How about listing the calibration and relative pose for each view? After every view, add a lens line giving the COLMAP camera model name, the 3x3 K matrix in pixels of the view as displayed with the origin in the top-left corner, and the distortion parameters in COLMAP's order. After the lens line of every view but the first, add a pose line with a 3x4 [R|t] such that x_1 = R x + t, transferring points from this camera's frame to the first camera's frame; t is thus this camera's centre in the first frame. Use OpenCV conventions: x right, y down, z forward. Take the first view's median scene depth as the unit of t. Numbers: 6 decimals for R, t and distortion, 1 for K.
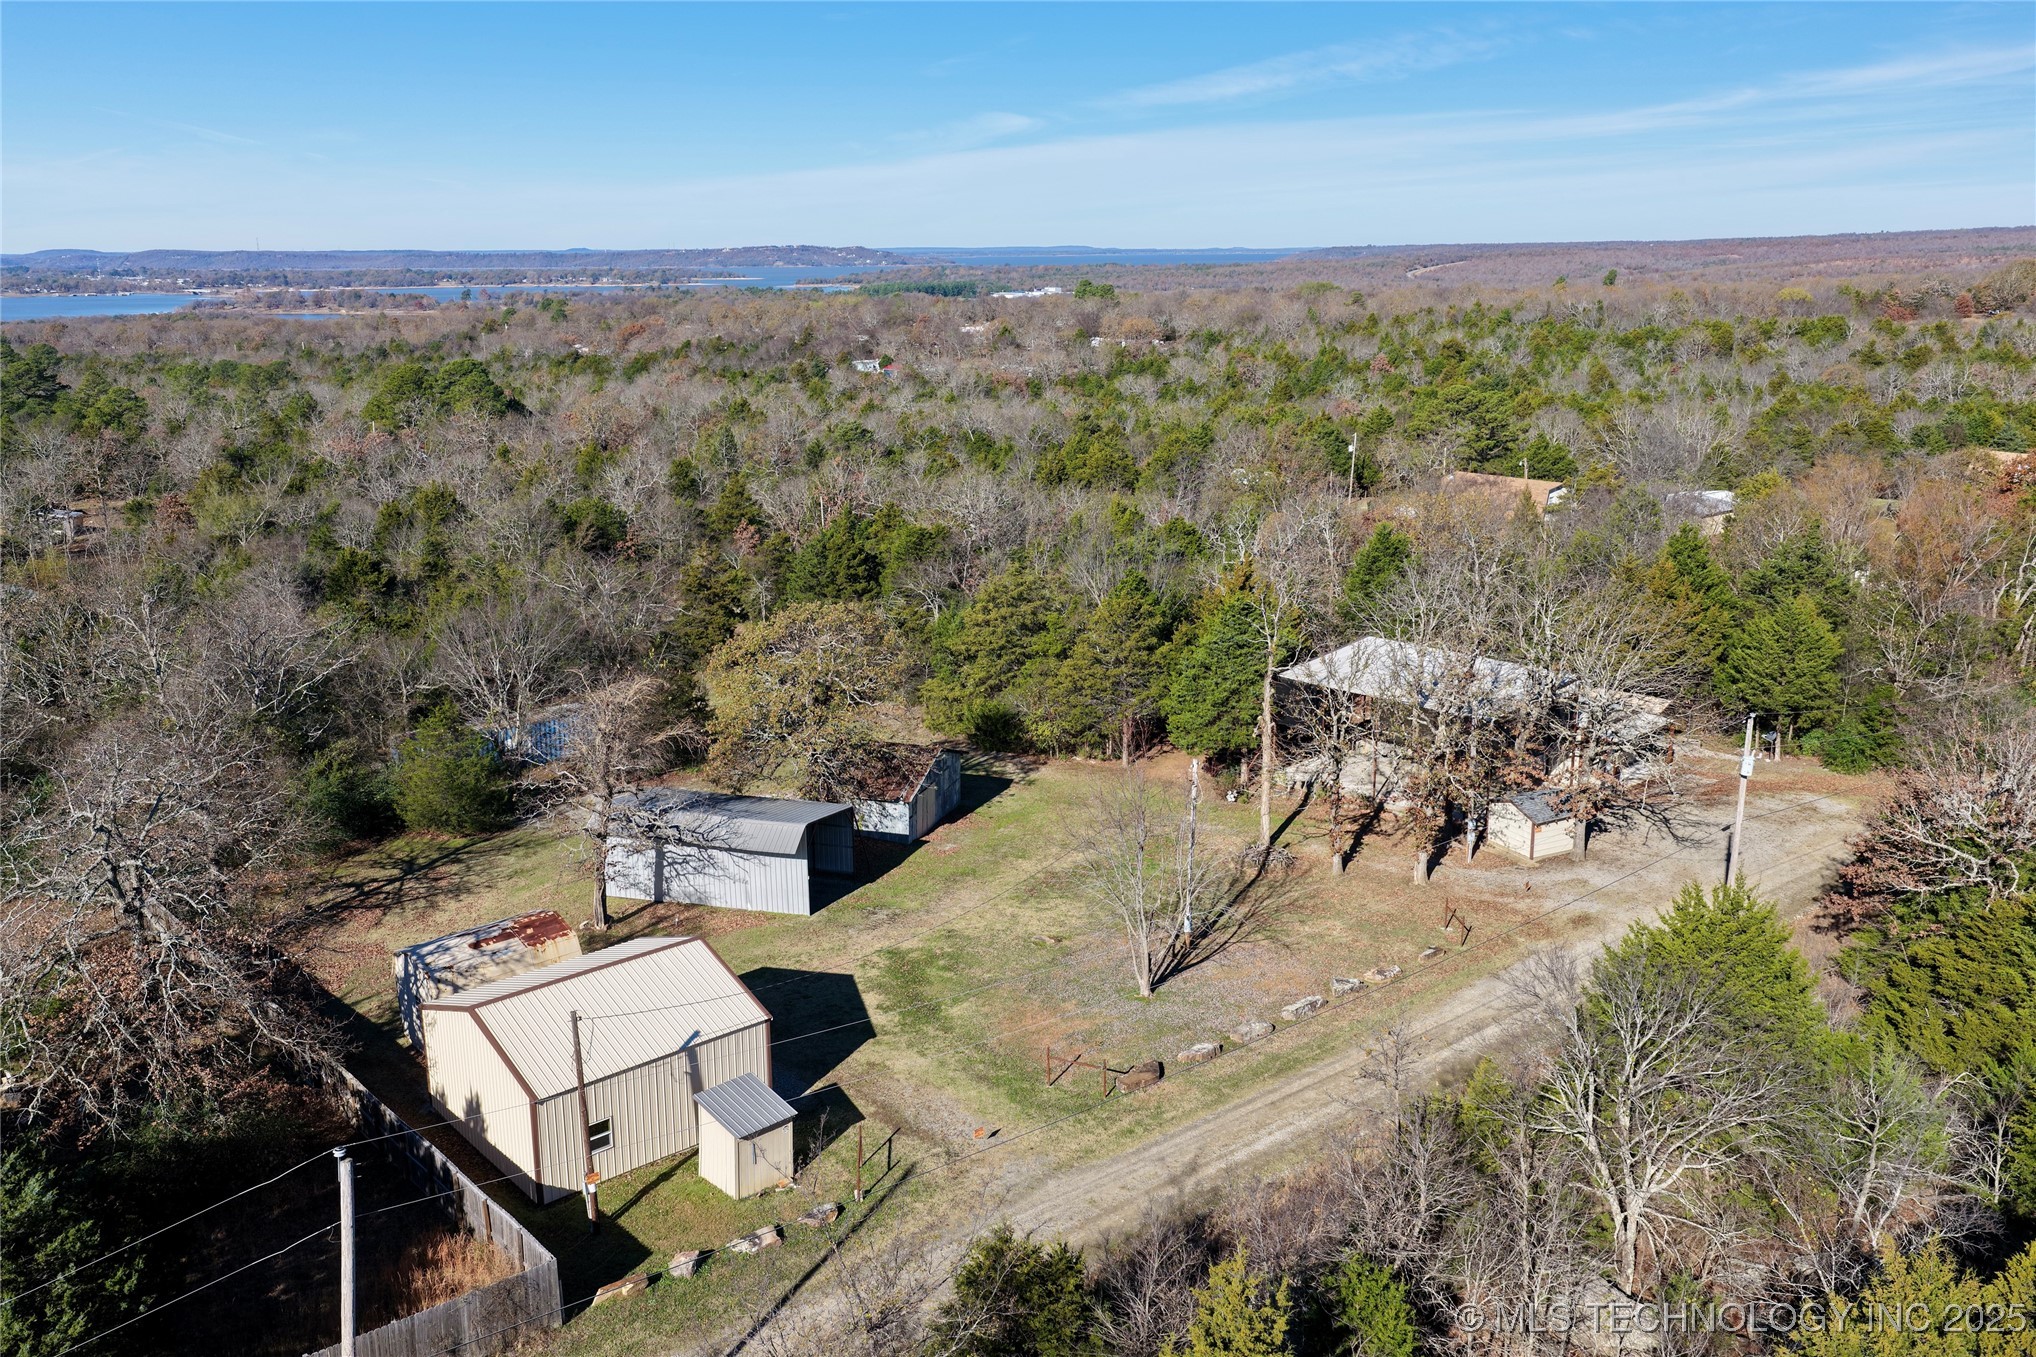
lens RADIAL K [[1667.2, 0, 1025.8], [0, 1667.2, 679.4], [0, 0, 1]] dist [-0.014709, 0.034201]
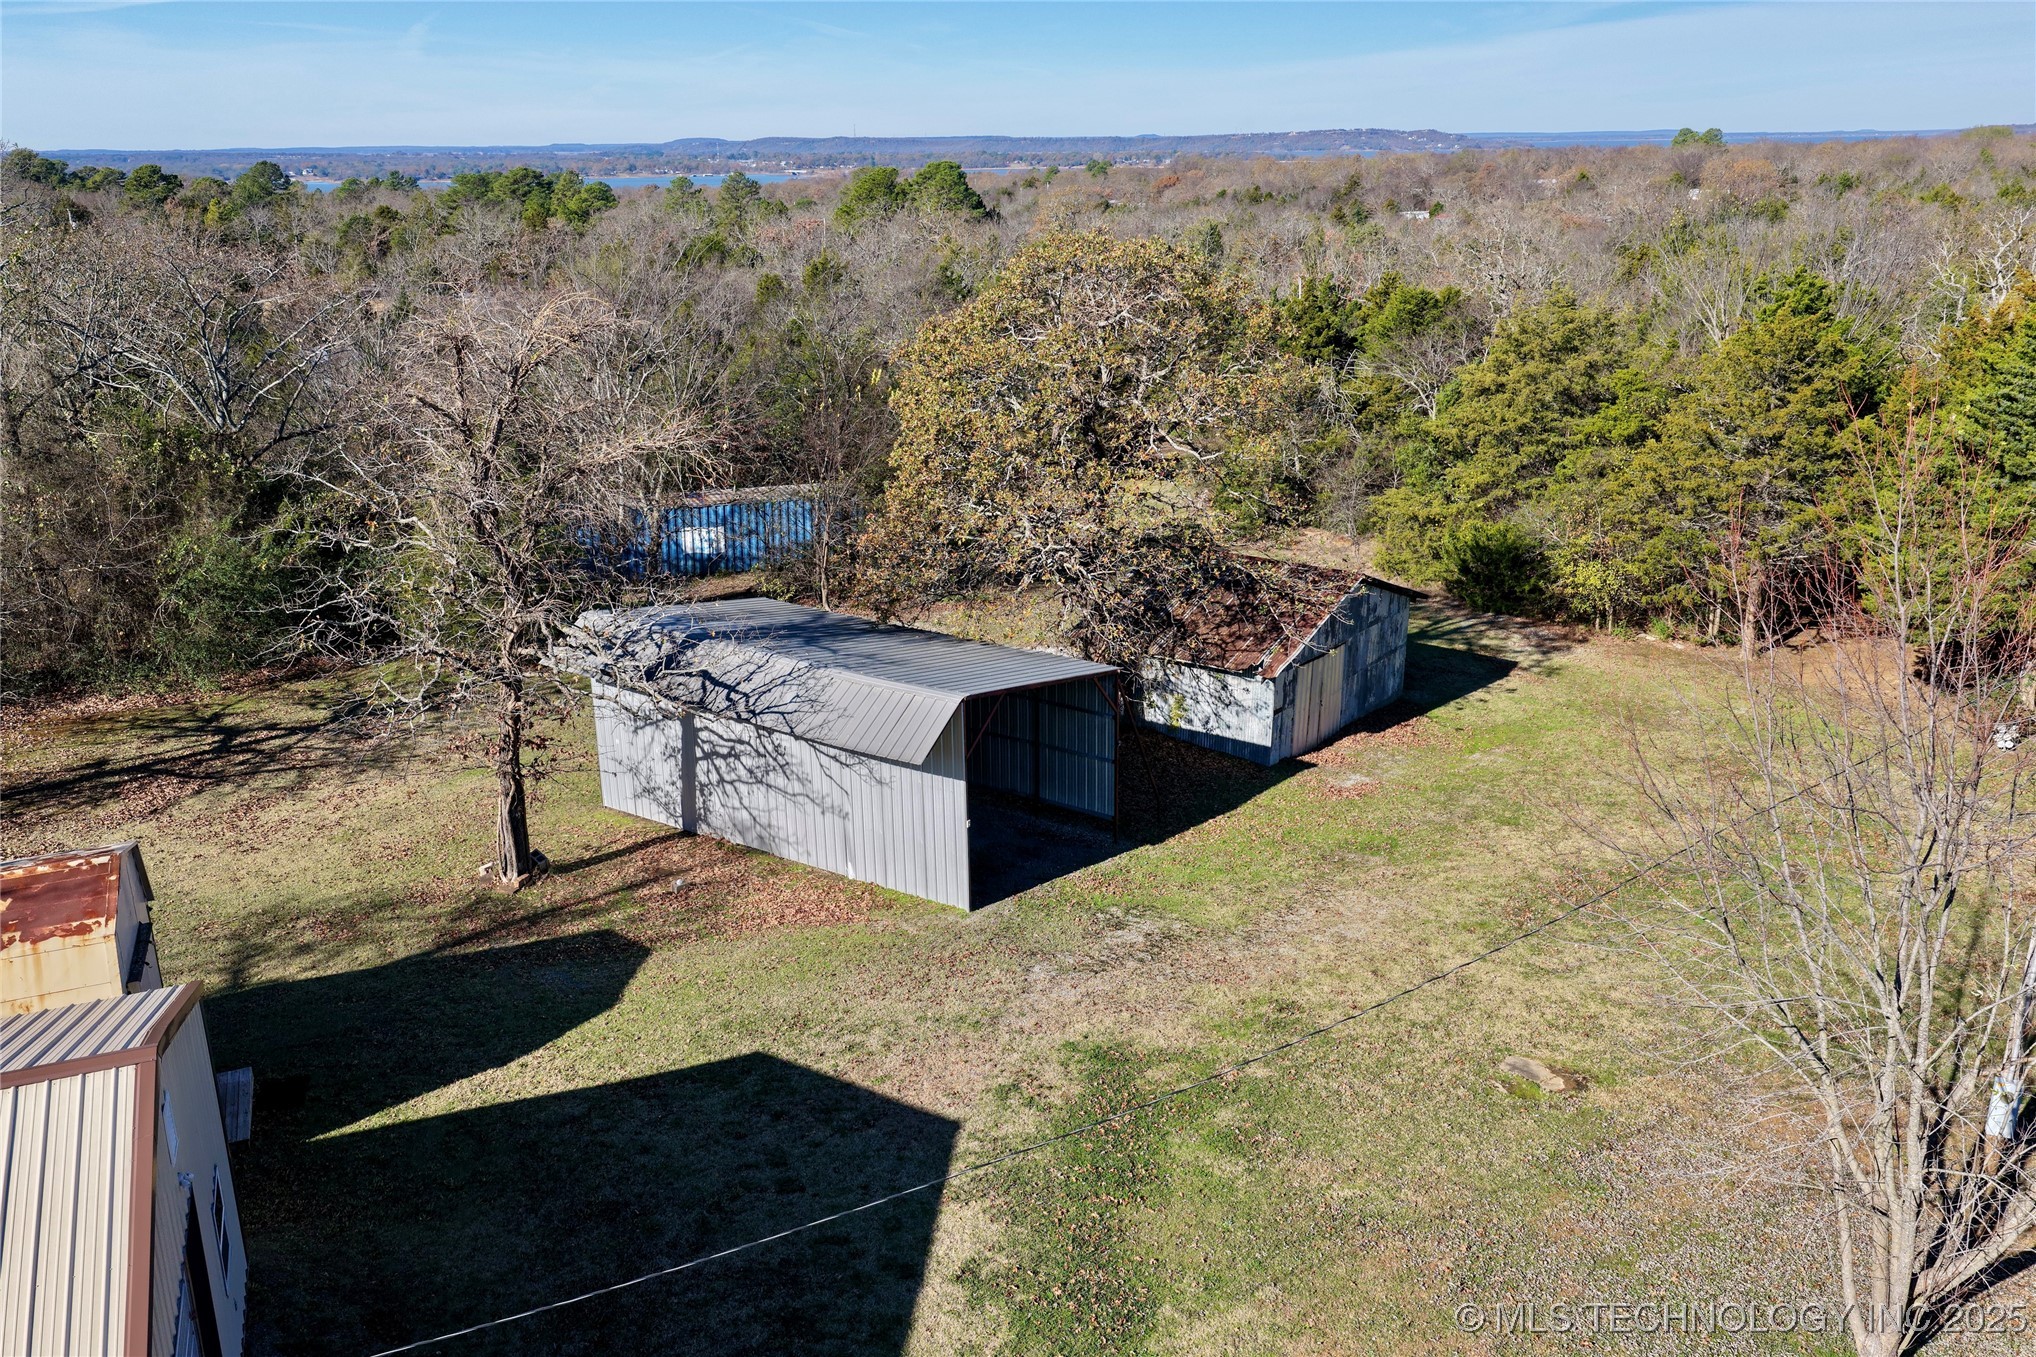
lens RADIAL K [[1667.2, 0, 1025.8], [0, 1667.2, 679.4], [0, 0, 1]] dist [-0.014709, 0.034201]
pose [[0.947848, 0.093306, -0.304759, 0.006775], [-0.073877, 0.994466, 0.074700, 0.042749], [0.310043, -0.048290, 0.949495, 0.515893]]
